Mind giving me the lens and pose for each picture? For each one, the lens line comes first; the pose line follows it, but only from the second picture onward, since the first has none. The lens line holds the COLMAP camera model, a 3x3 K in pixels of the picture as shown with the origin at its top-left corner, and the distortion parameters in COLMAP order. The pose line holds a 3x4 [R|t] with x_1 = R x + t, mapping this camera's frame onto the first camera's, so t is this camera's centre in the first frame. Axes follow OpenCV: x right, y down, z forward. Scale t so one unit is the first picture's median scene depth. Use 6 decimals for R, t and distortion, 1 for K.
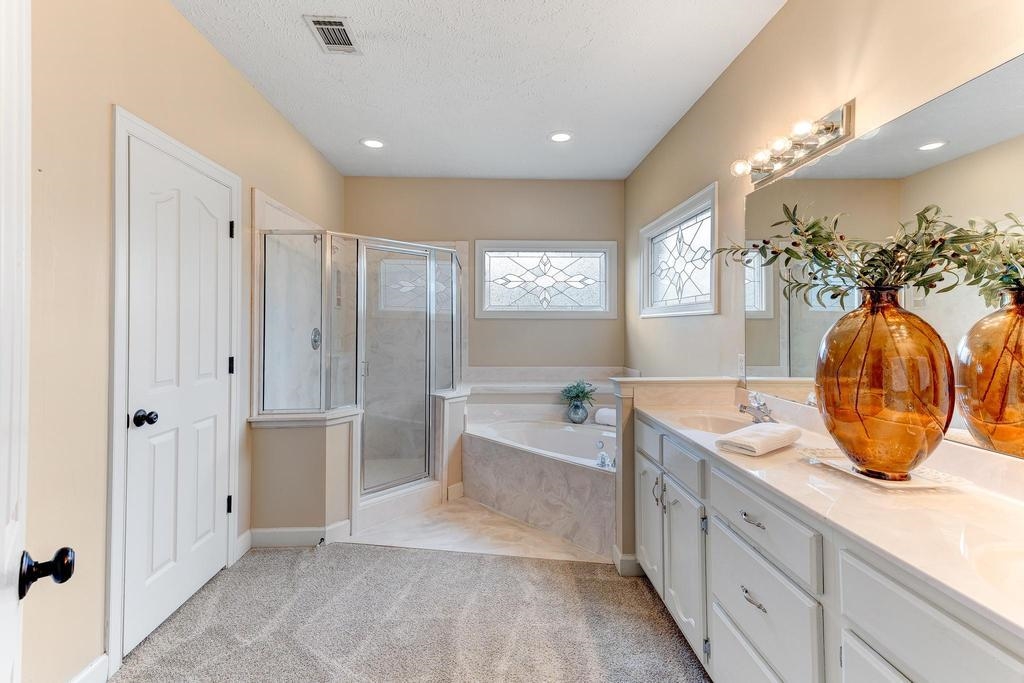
lens RADIAL K [[477.1, 0, 512.5], [0, 477.1, 321.3], [0, 0, 1]] dist [0.030346, -0.000365]
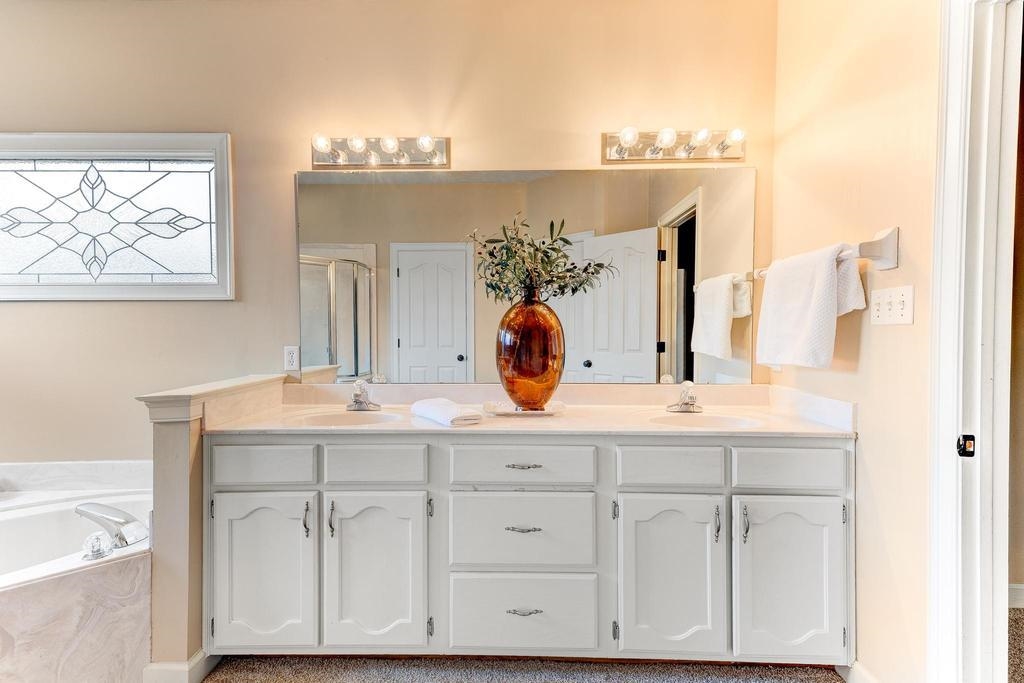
lens RADIAL K [[477.1, 0, 512.5], [0, 477.1, 321.3], [0, 0, 1]] dist [0.030346, -0.000365]
pose [[0.084094, -0.003577, 0.996451, -0.405490], [-0.003125, 0.999988, 0.003854, 0.019323], [-0.996453, -0.003438, 0.084082, 0.518202]]
